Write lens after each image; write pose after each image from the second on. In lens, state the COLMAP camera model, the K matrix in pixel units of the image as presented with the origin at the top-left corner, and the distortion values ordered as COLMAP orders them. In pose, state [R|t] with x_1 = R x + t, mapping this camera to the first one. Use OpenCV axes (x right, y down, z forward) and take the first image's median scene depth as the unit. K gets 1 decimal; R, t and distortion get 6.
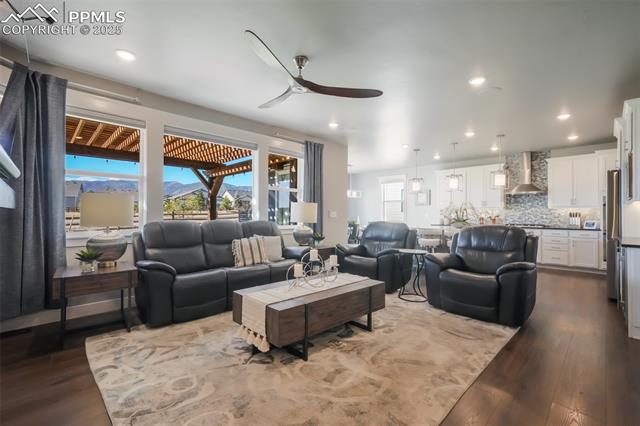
lens RADIAL K [[276.0, 0, 316.9], [0, 276.0, 214.3], [0, 0, 1]] dist [0.000791, 0.001222]
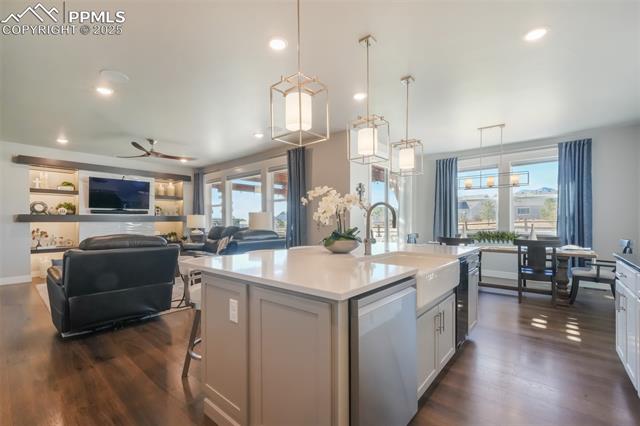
lens RADIAL K [[276.0, 0, 315.6], [0, 276.0, 221.7], [0, 0, 1]] dist [0.000791, 0.001222]
pose [[0.096508, -0.006661, -0.995310, 2.041002], [0.005916, 0.999964, -0.006118, 0.012843], [0.995315, -0.005298, 0.096544, 2.051508]]
